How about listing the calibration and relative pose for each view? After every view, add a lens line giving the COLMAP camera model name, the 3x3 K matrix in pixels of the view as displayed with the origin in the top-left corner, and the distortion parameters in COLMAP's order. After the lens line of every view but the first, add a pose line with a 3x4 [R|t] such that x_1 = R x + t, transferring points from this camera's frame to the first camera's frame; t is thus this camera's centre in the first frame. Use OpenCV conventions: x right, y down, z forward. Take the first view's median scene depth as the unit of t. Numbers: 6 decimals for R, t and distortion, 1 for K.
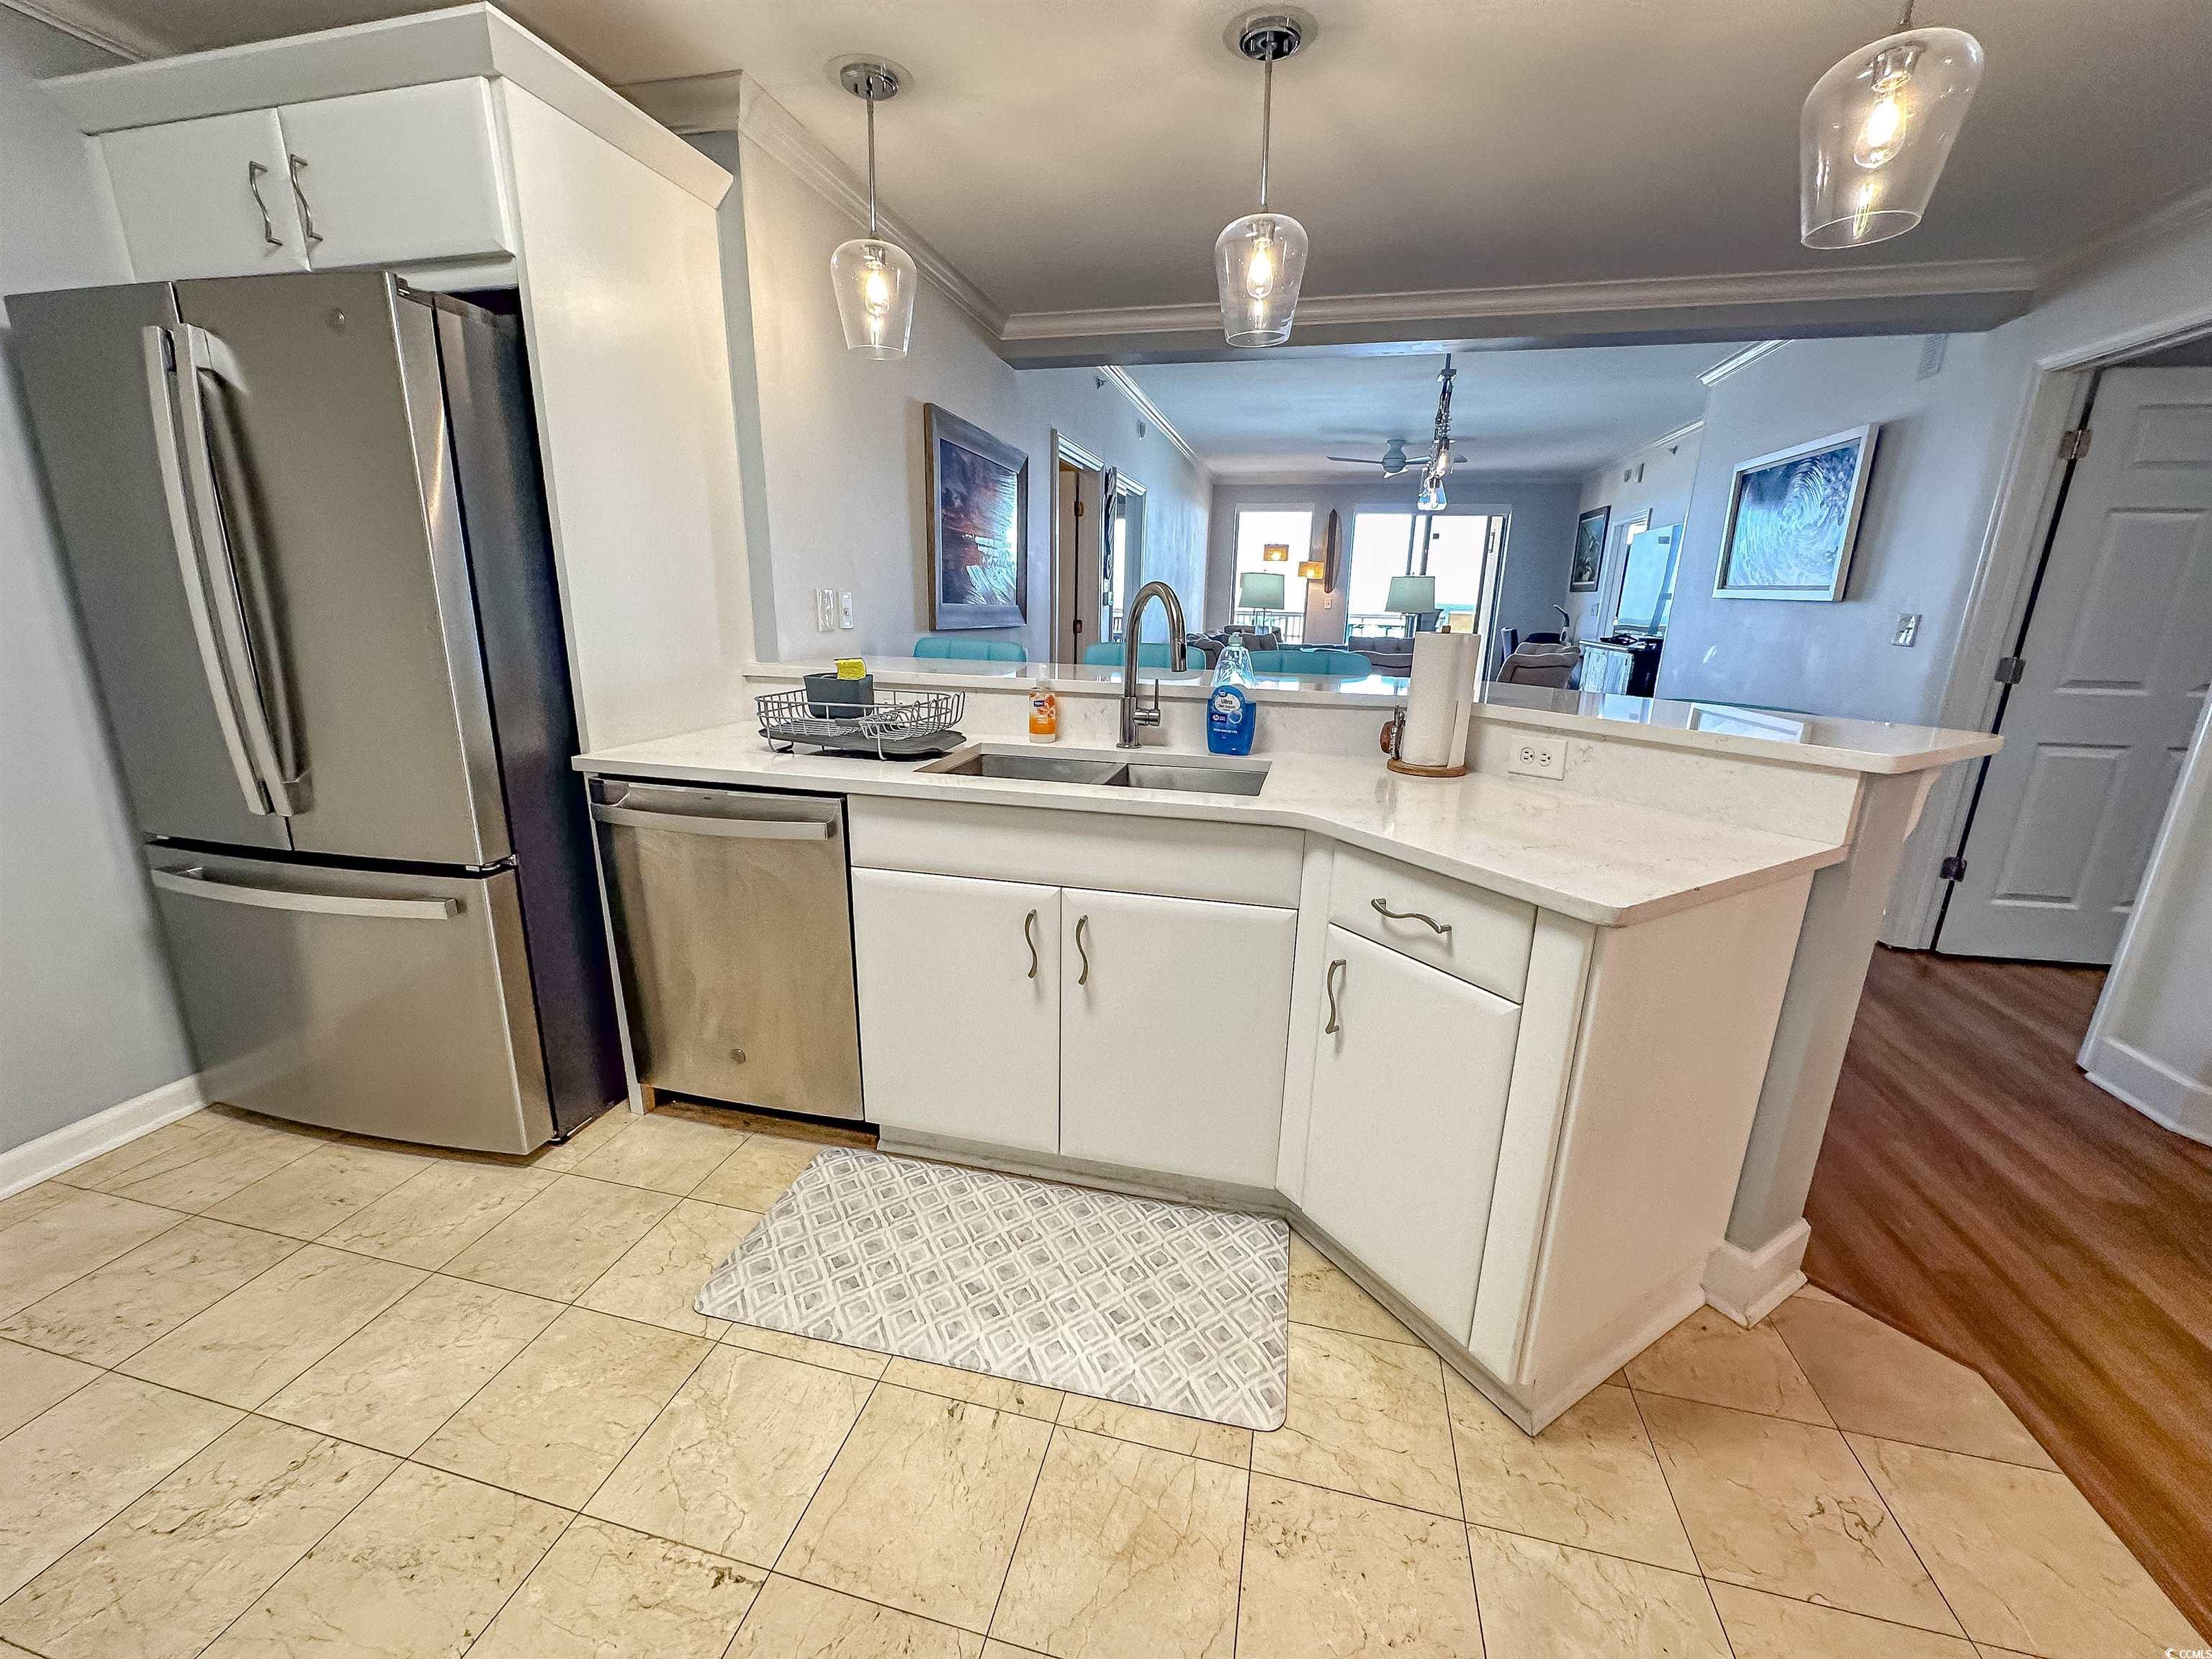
lens RADIAL K [[896.3, 0, 1097.6], [0, 896.3, 837.4], [0, 0, 1]] dist [-0.010223, -0.000023]
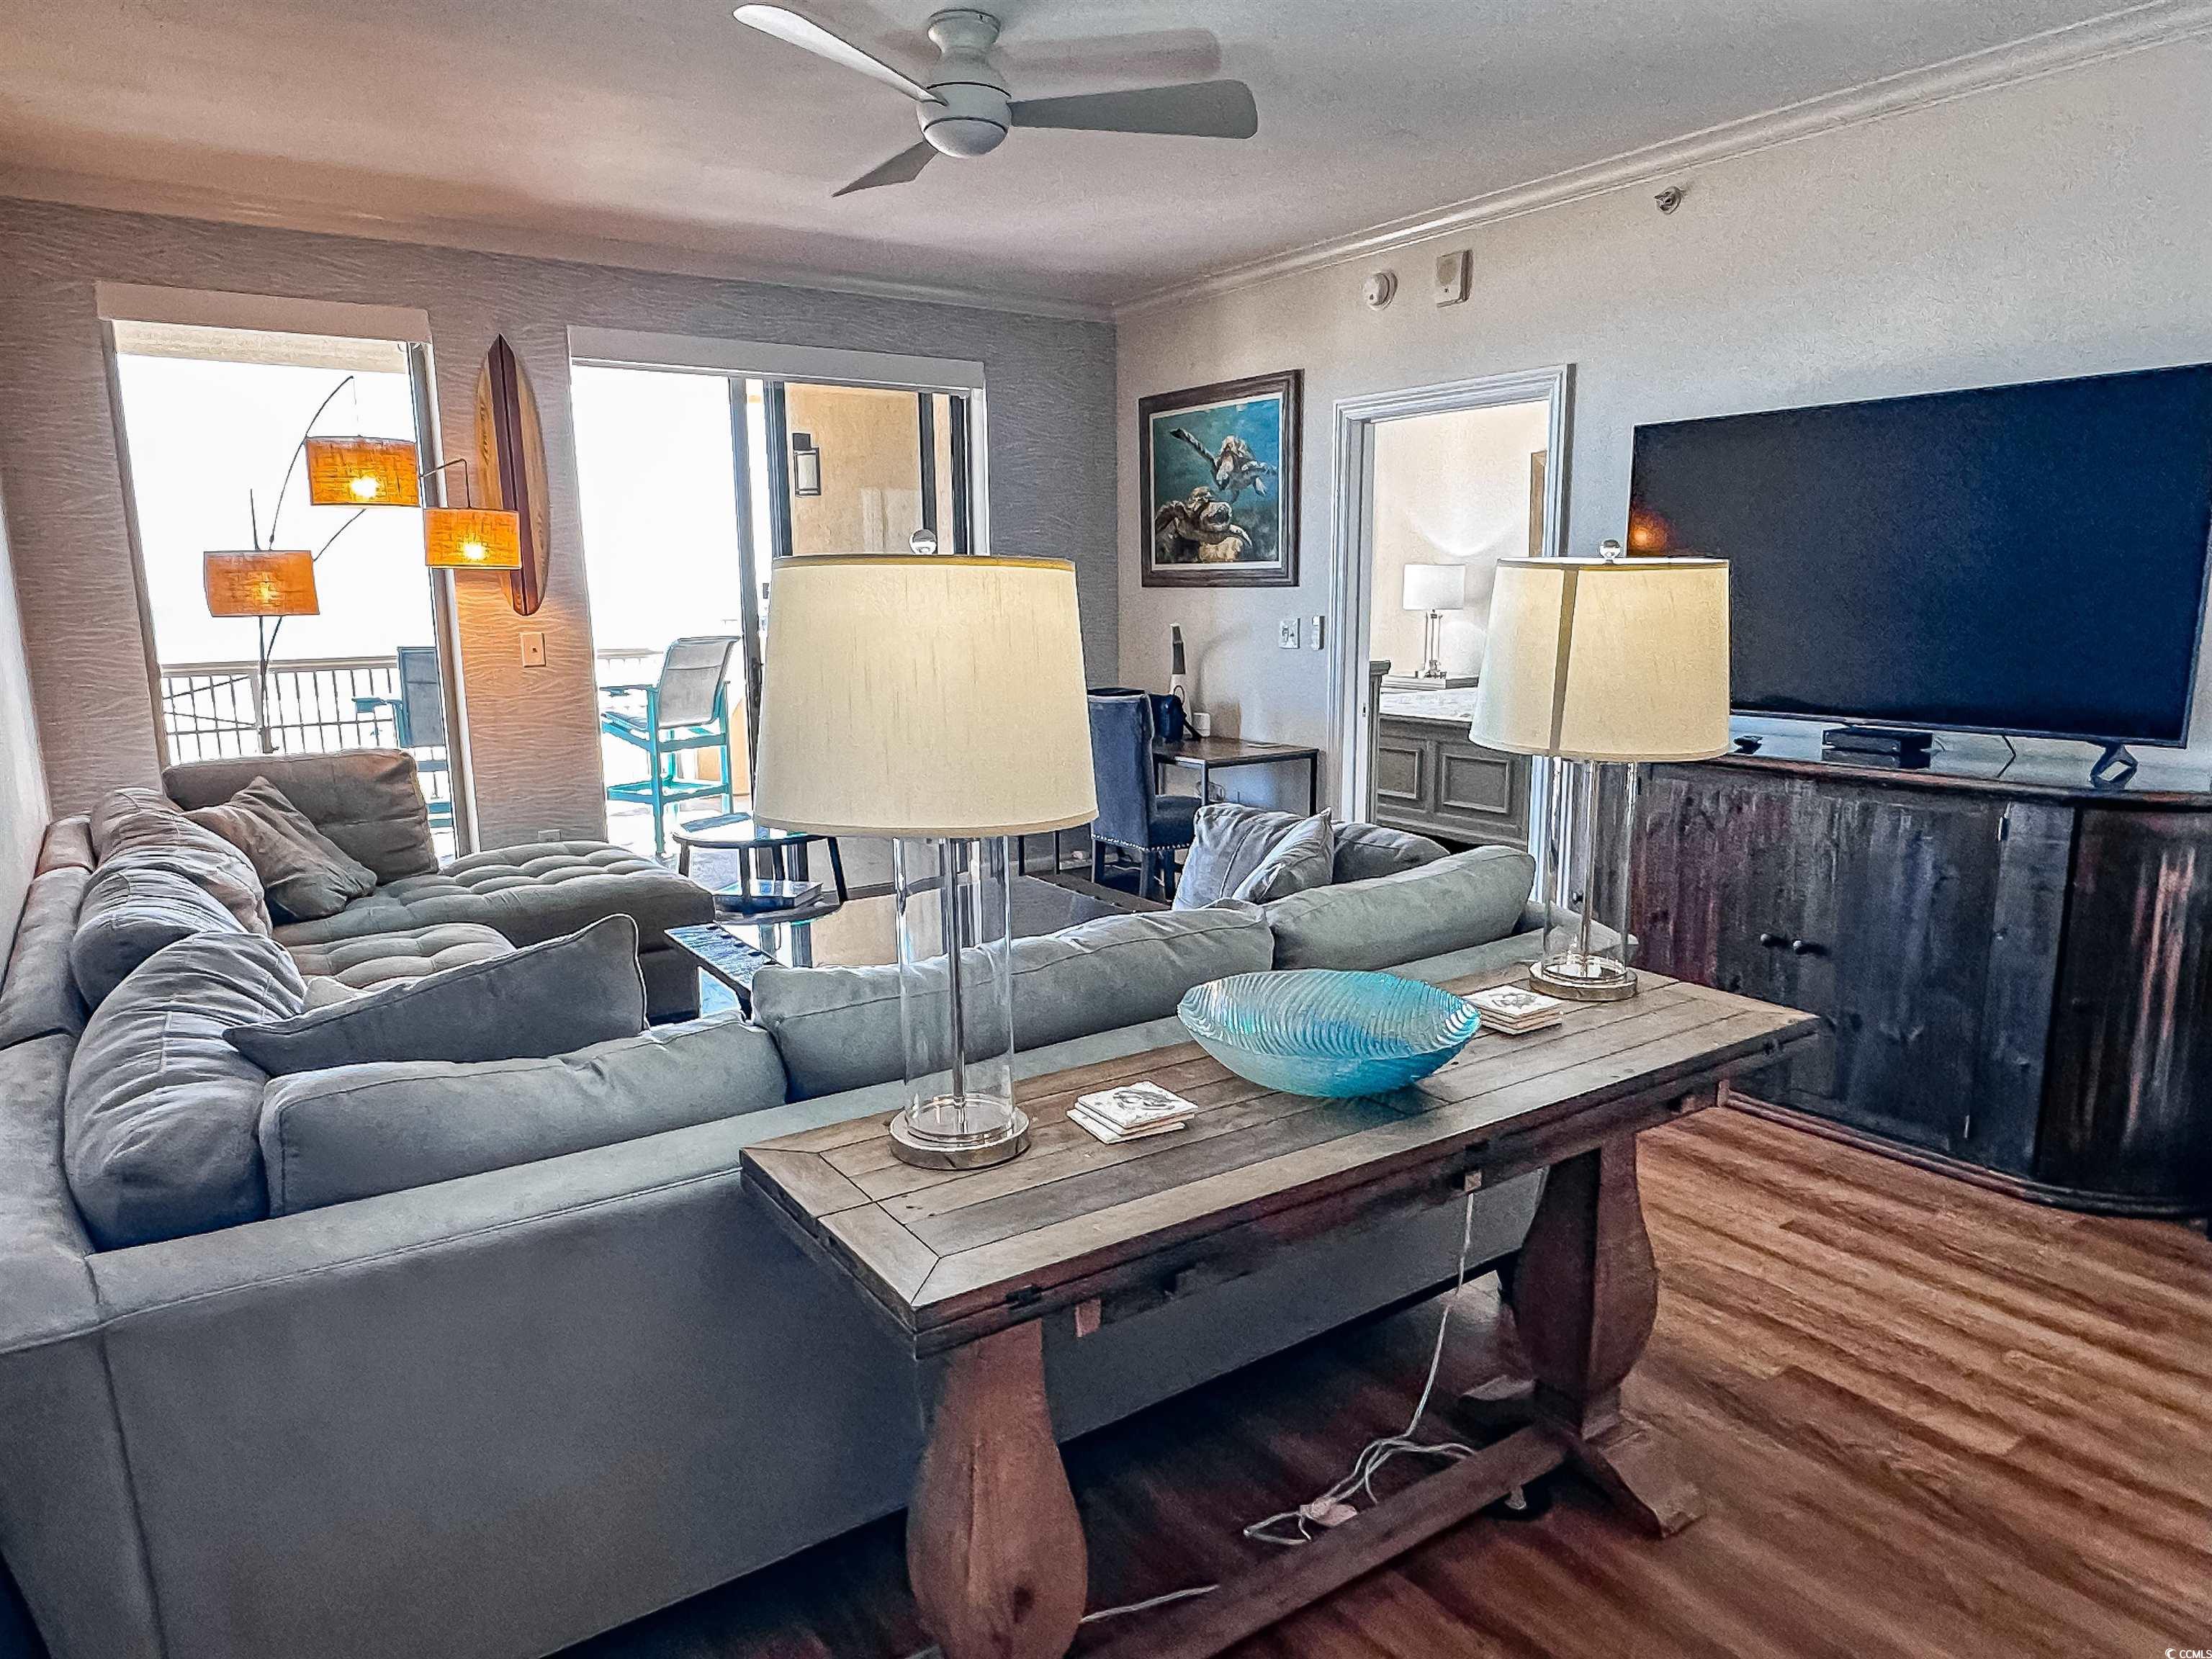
lens RADIAL K [[1420.7, 0, 1101.8], [0, 1420.7, 834.7], [0, 0, 1]] dist [-0.008724, -0.005776]
pose [[0.665025, -0.157418, 0.730042, 0.035349], [0.219744, 0.975505, 0.010173, -0.202197], [-0.713761, 0.153657, 0.683327, 0.678472]]
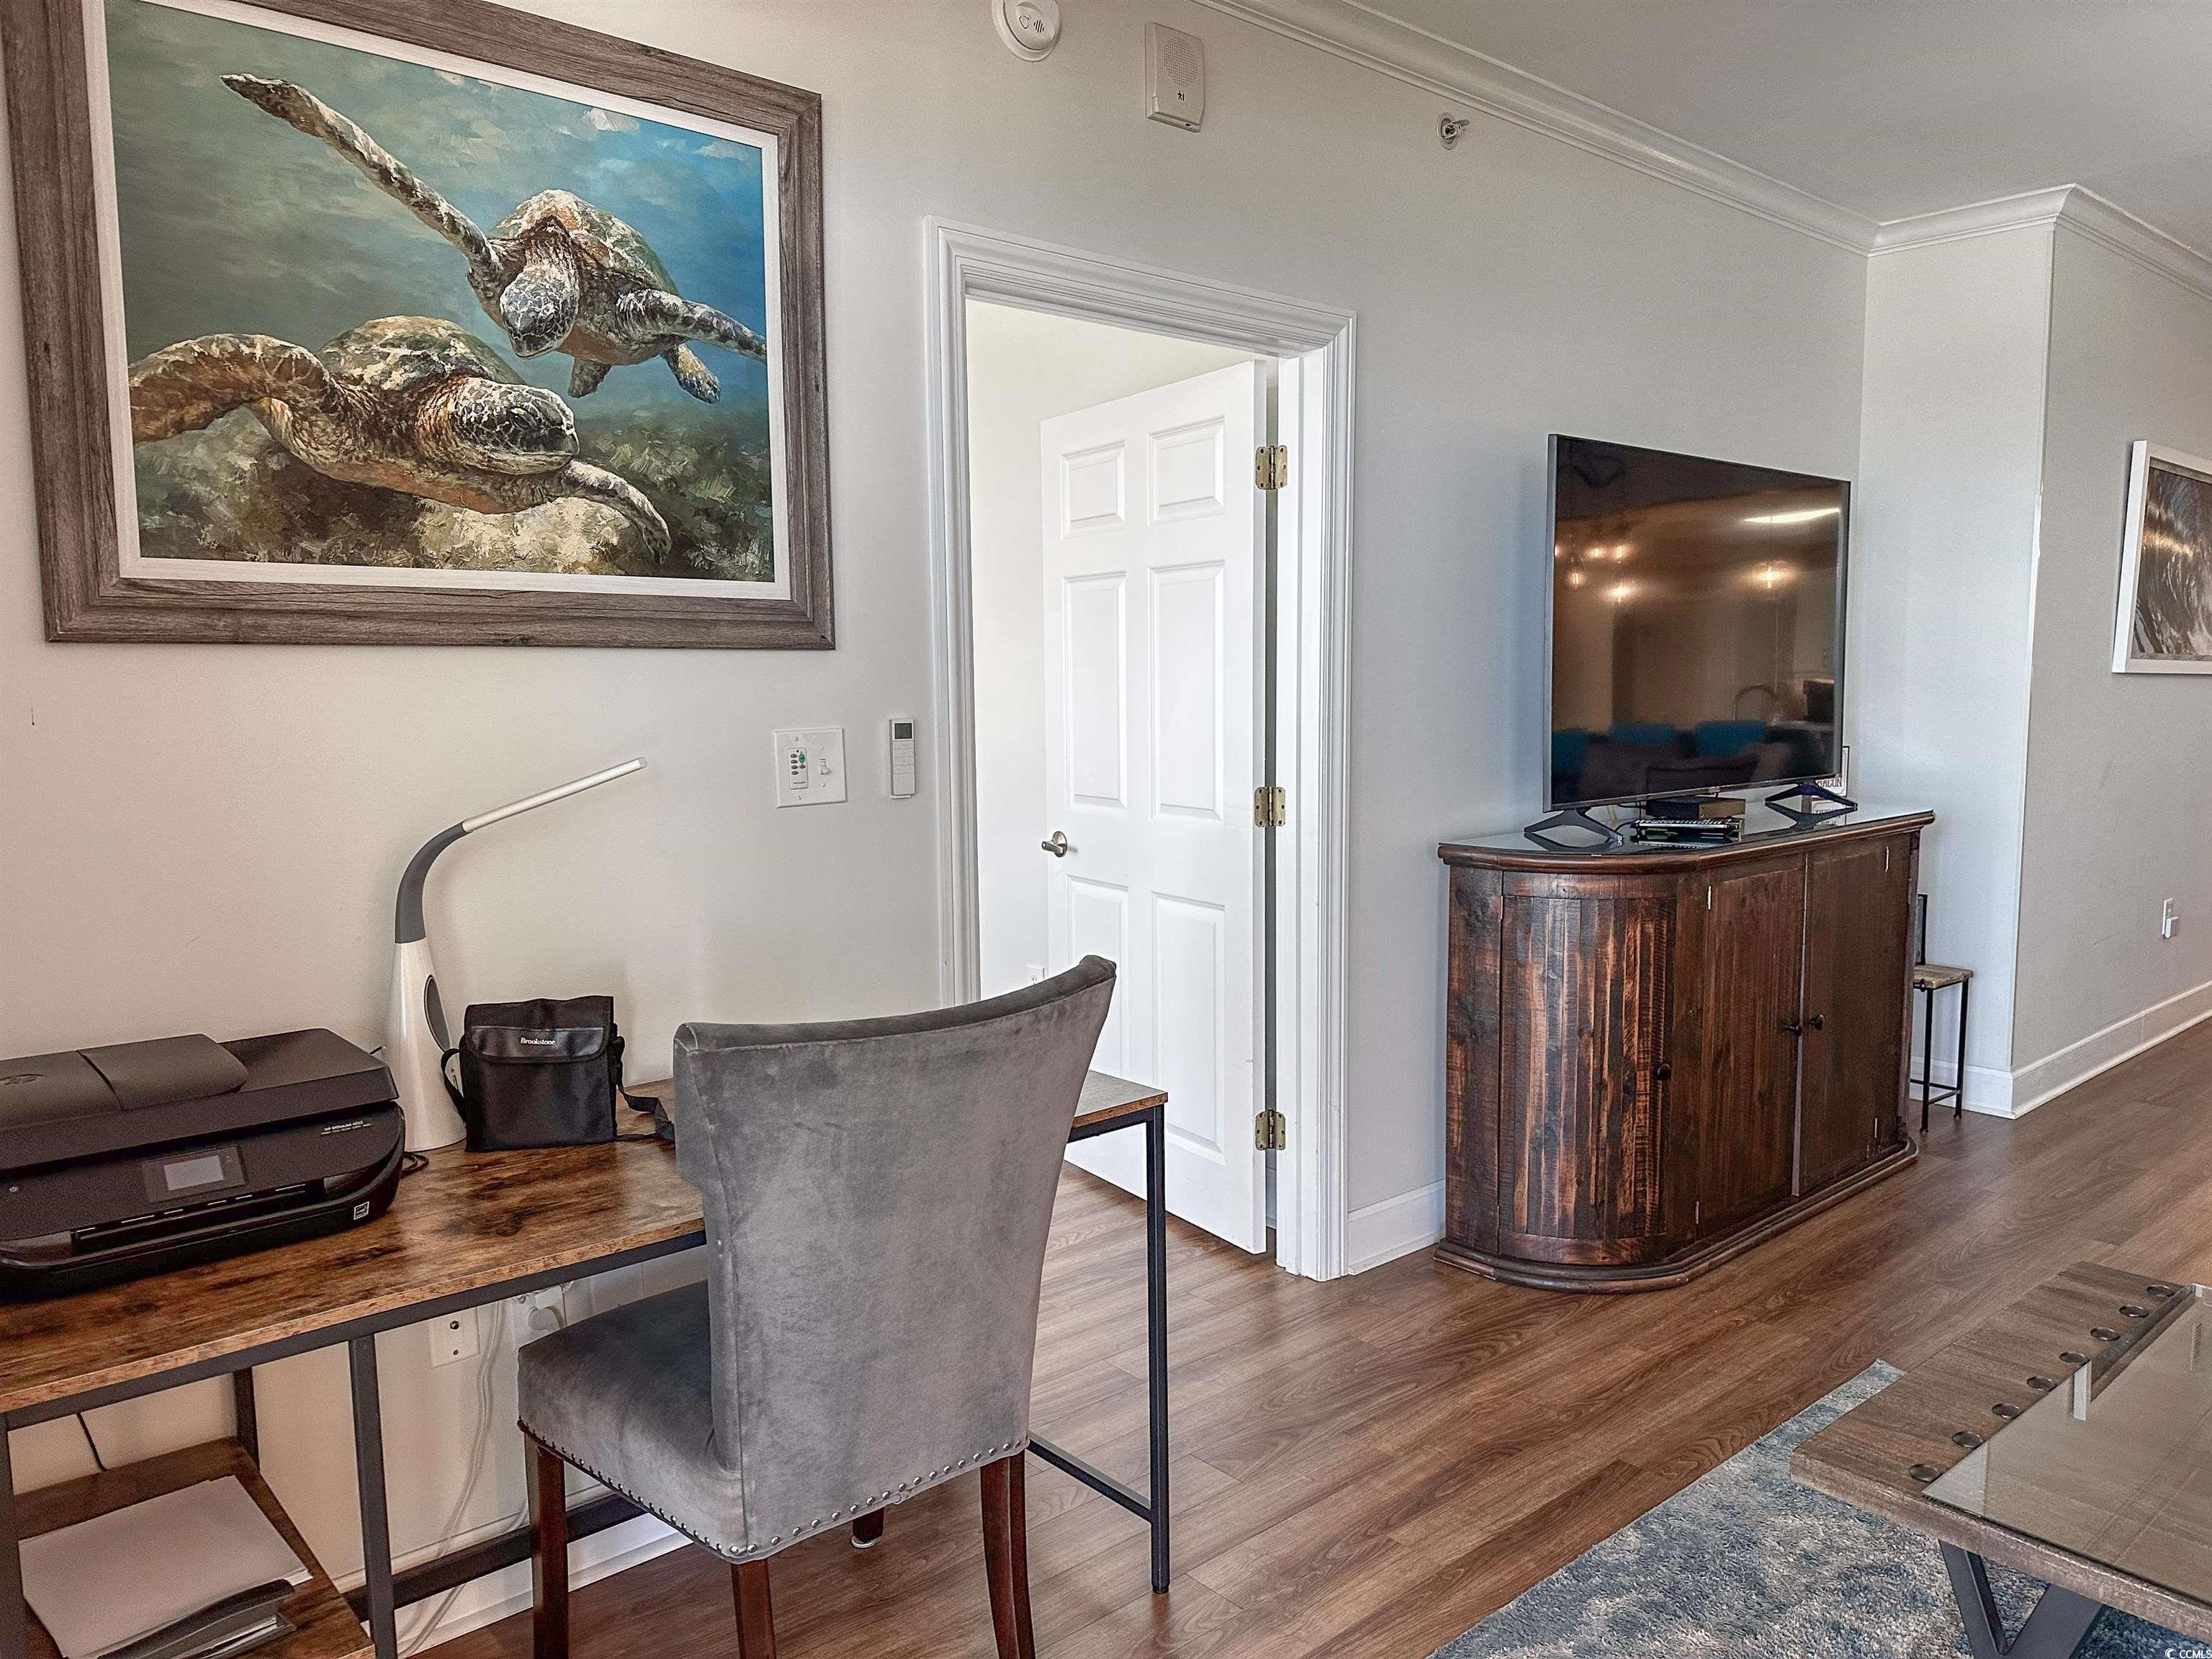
lens RADIAL K [[1560.2, 0, 1107.2], [0, 1560.2, 833.3], [0, 0, 1]] dist [0.018849, -0.013387]
pose [[-0.818134, -0.062600, 0.571610, 0.378818], [0.149850, 0.936499, 0.317039, -0.336163], [-0.555159, 0.345036, -0.756802, 1.233754]]
